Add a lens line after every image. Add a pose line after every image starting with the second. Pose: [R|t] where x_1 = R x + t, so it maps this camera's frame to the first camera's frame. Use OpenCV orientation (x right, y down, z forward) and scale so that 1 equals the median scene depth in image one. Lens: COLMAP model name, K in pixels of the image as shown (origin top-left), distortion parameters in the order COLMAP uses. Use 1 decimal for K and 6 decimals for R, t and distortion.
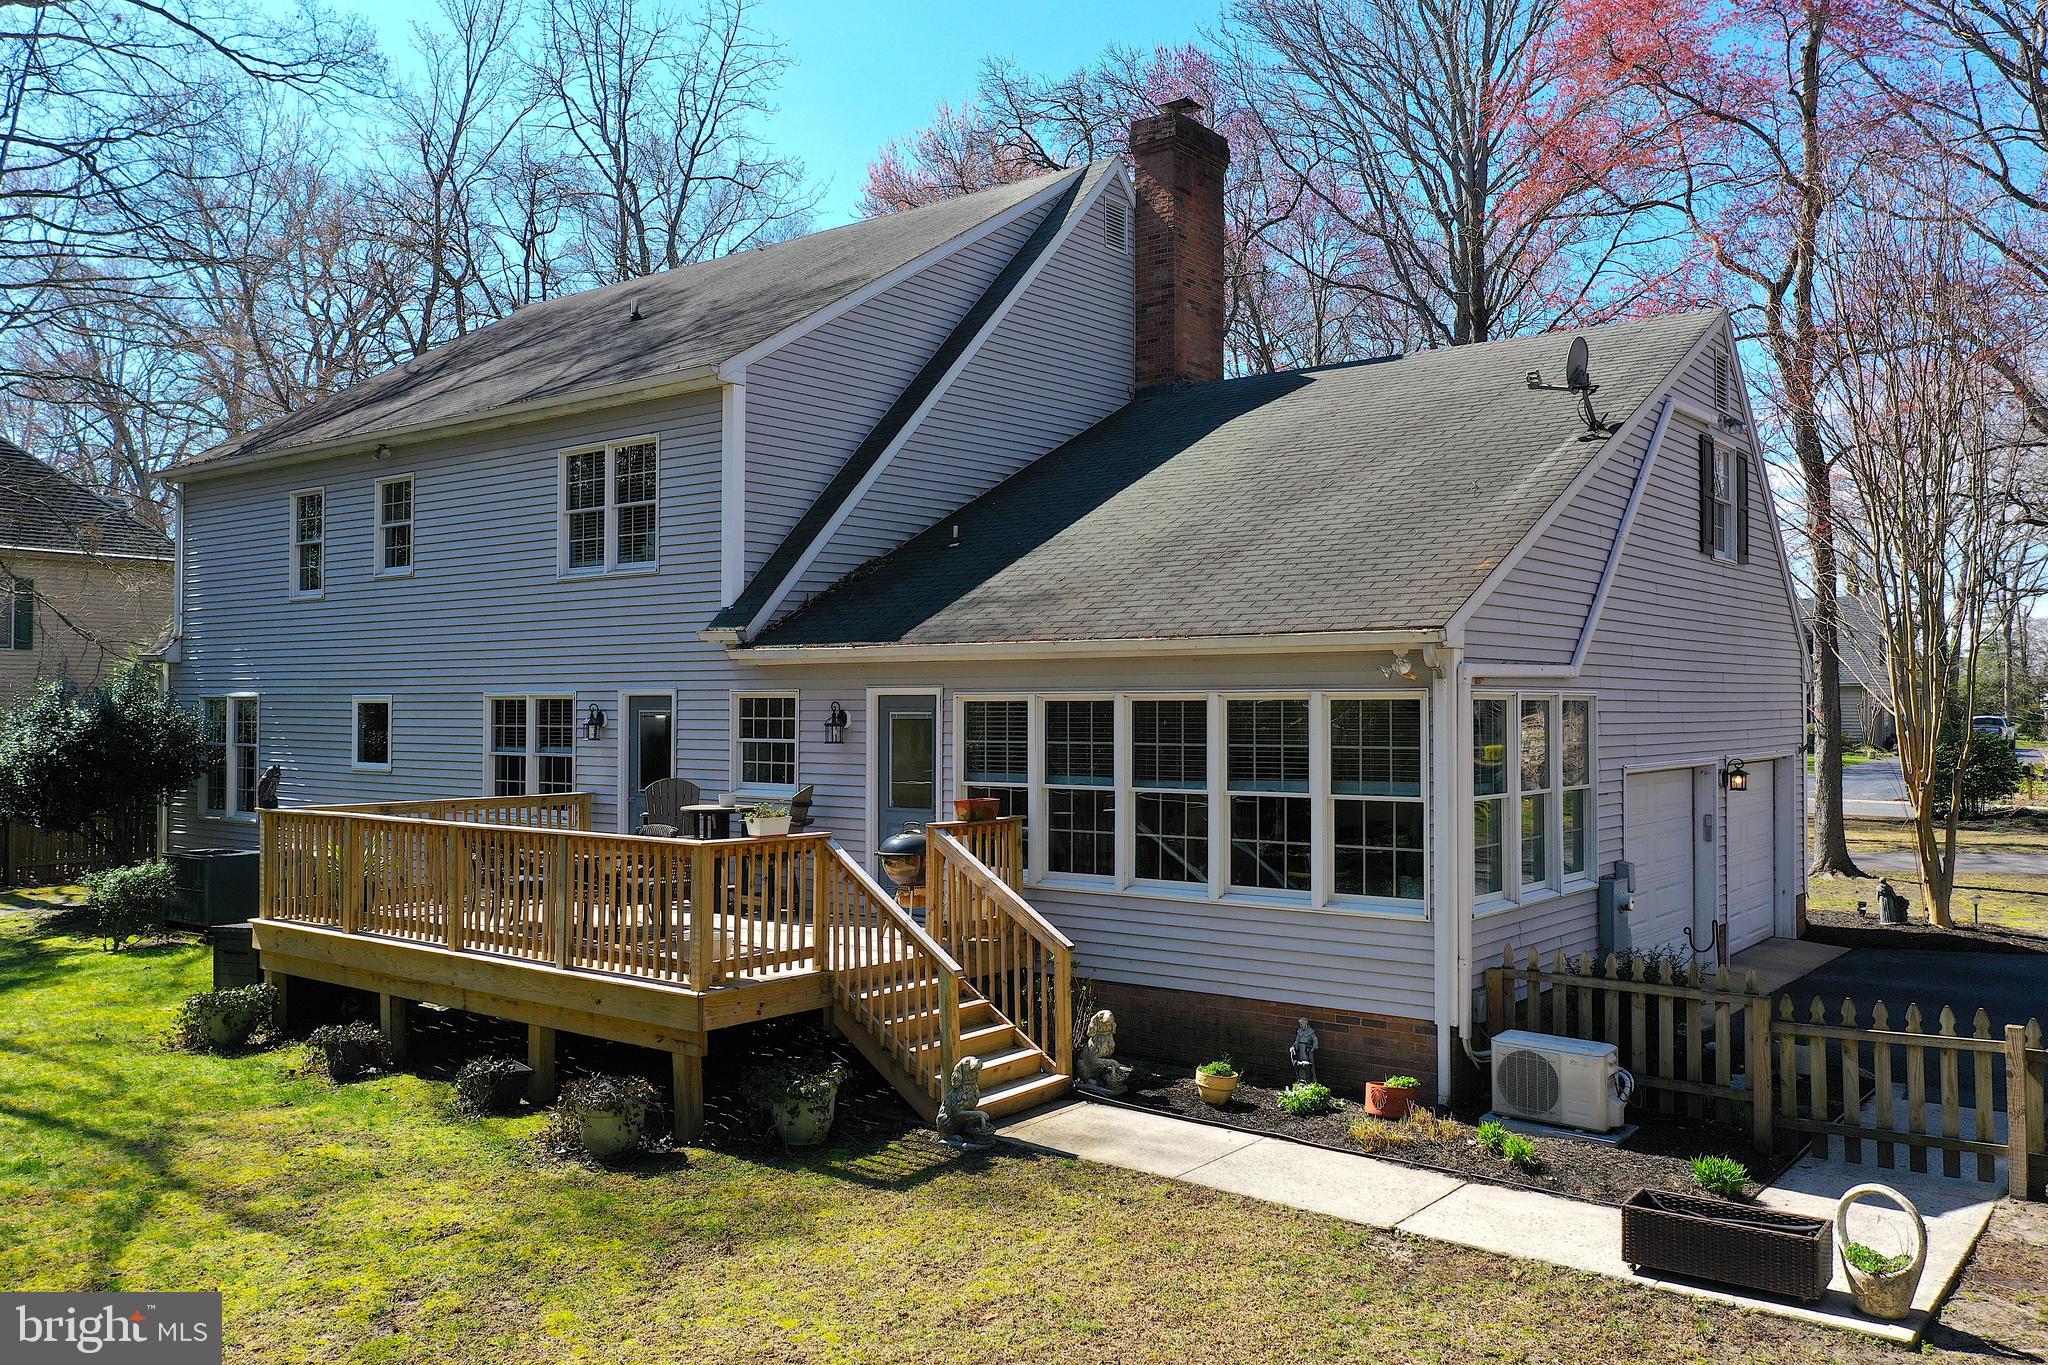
lens RADIAL K [[1623.2, 0, 1024.0], [0, 1623.2, 682.5], [0, 0, 1]] dist [-0.000708, -0.000928]
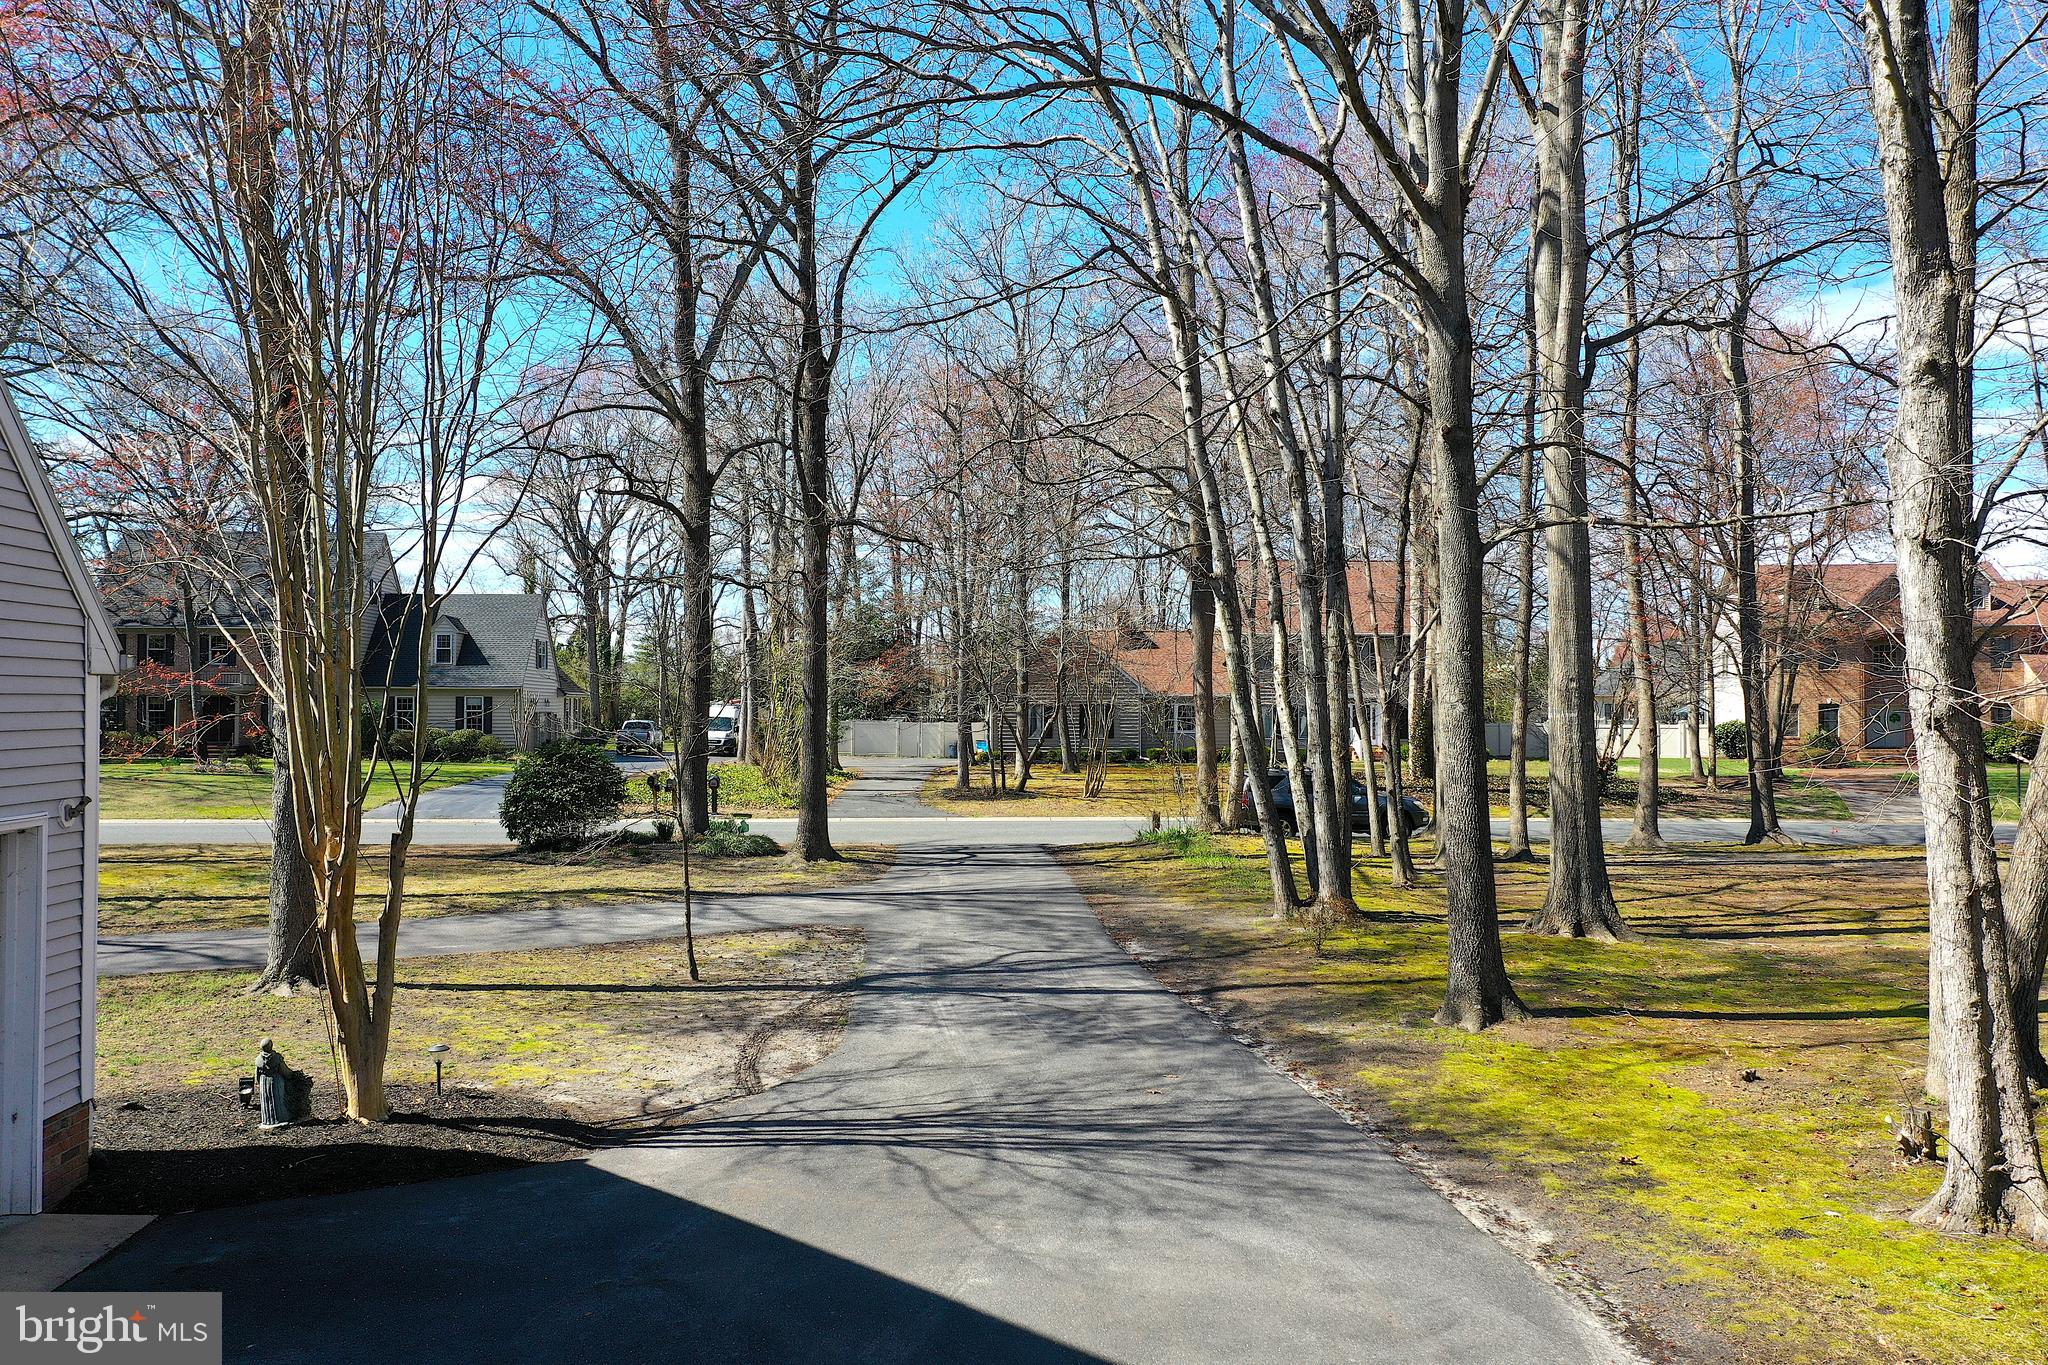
lens RADIAL K [[1623.2, 0, 1024.0], [0, 1623.2, 682.5], [0, 0, 1]] dist [-0.000708, -0.000928]
pose [[0.730605, 0.010887, 0.682713, 0.484314], [-0.010000, 0.999936, -0.005244, 0.003025], [-0.682727, -0.002996, 0.730667, 0.613791]]
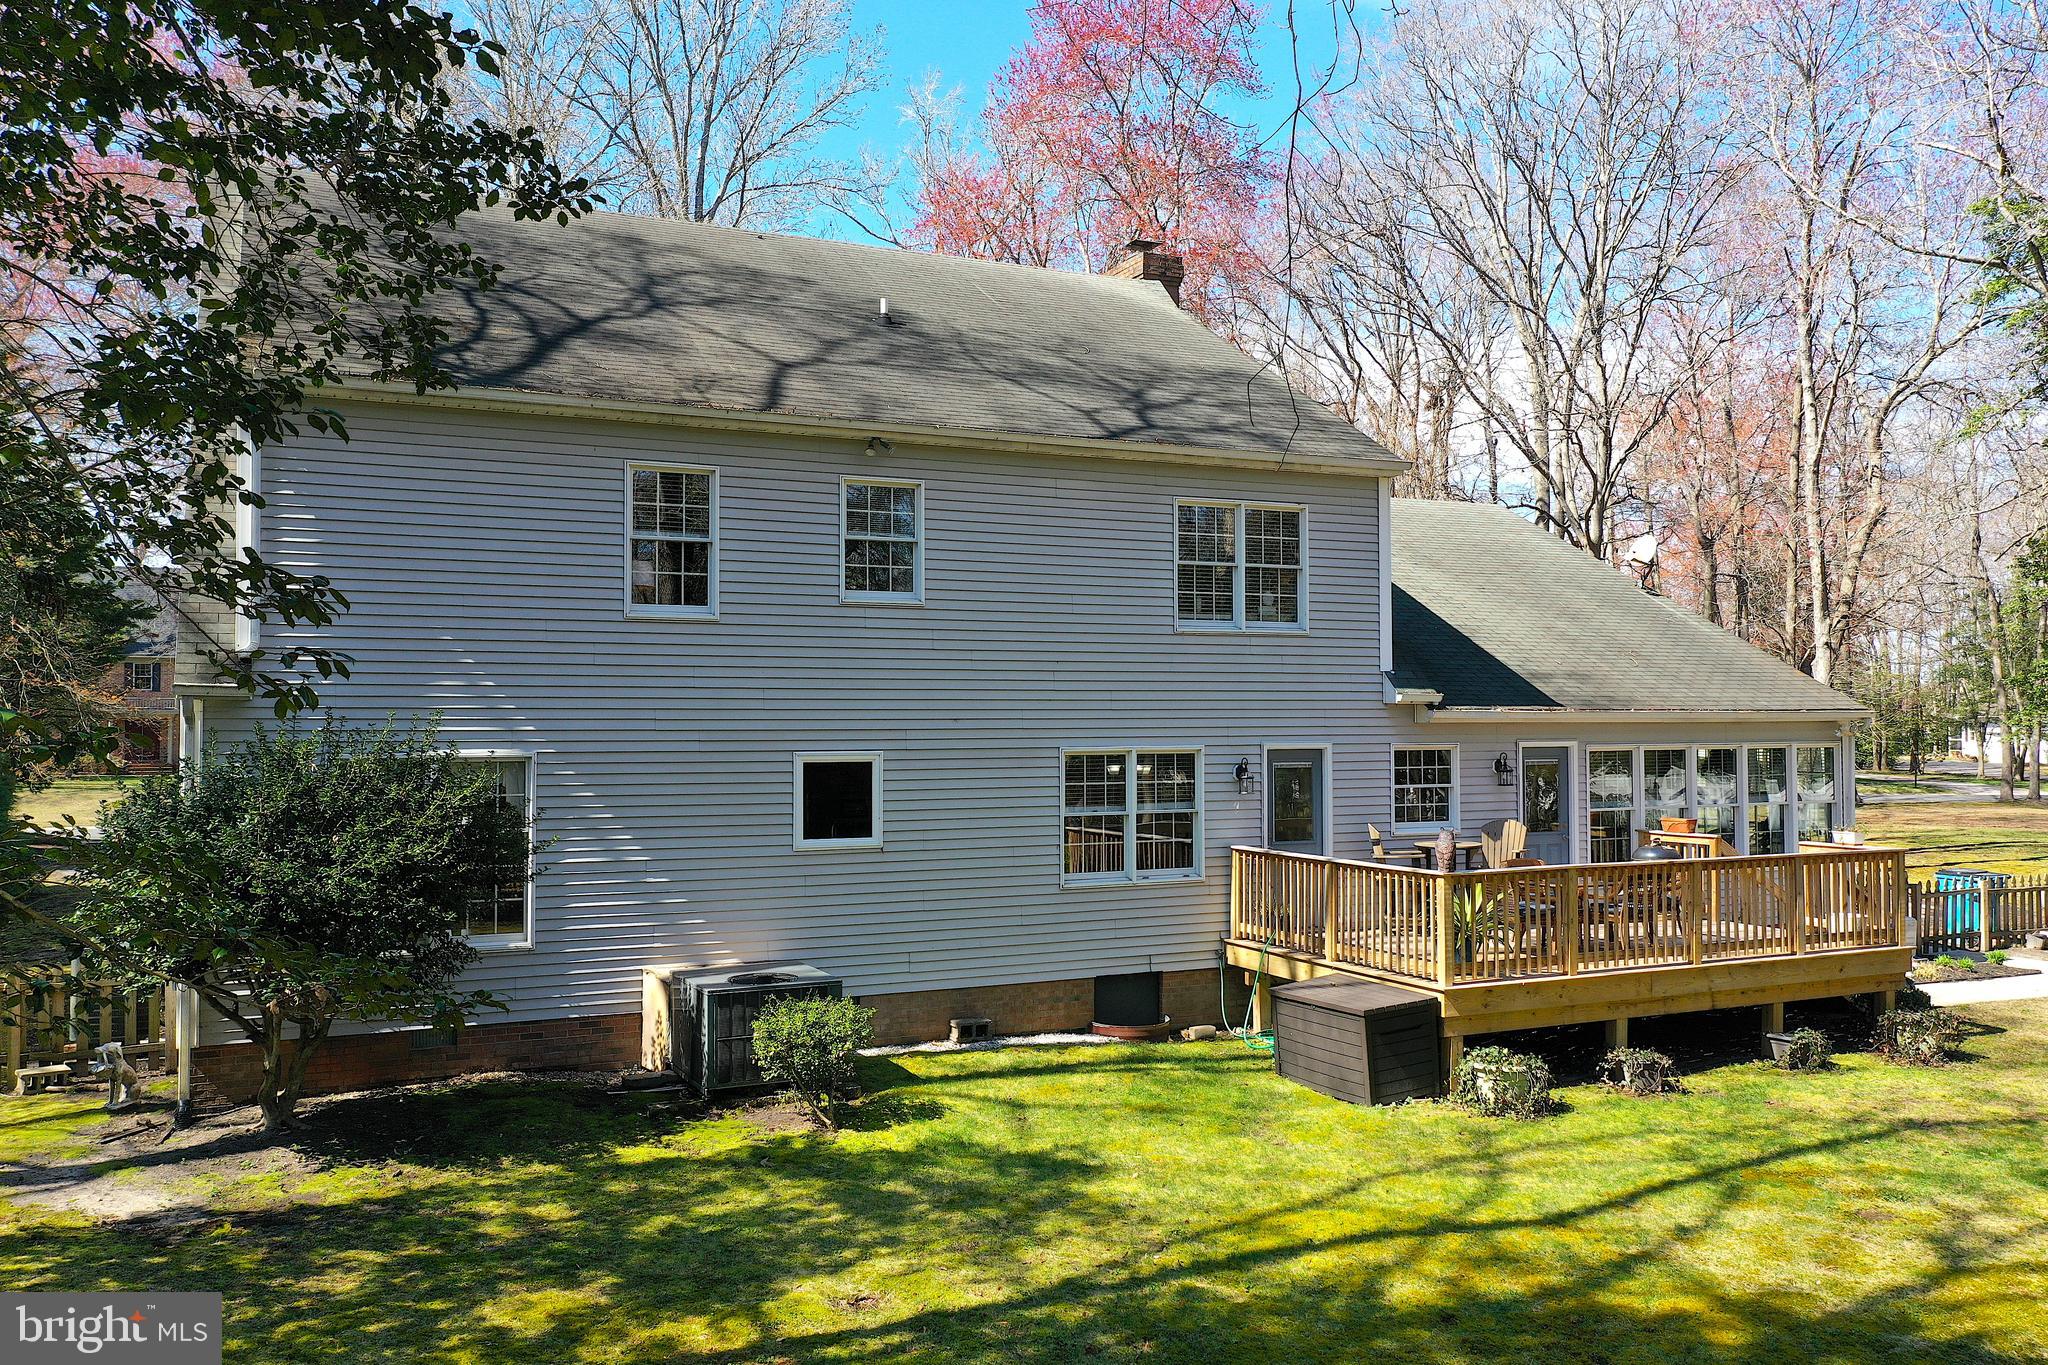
lens RADIAL K [[1623.2, 0, 1024.0], [0, 1623.2, 682.5], [0, 0, 1]] dist [-0.000708, -0.000928]
pose [[0.454415, 0.023802, 0.890472, -1.519477], [-0.007884, 0.999711, -0.022699, -0.012048], [-0.890755, 0.003294, 0.454471, 0.813465]]
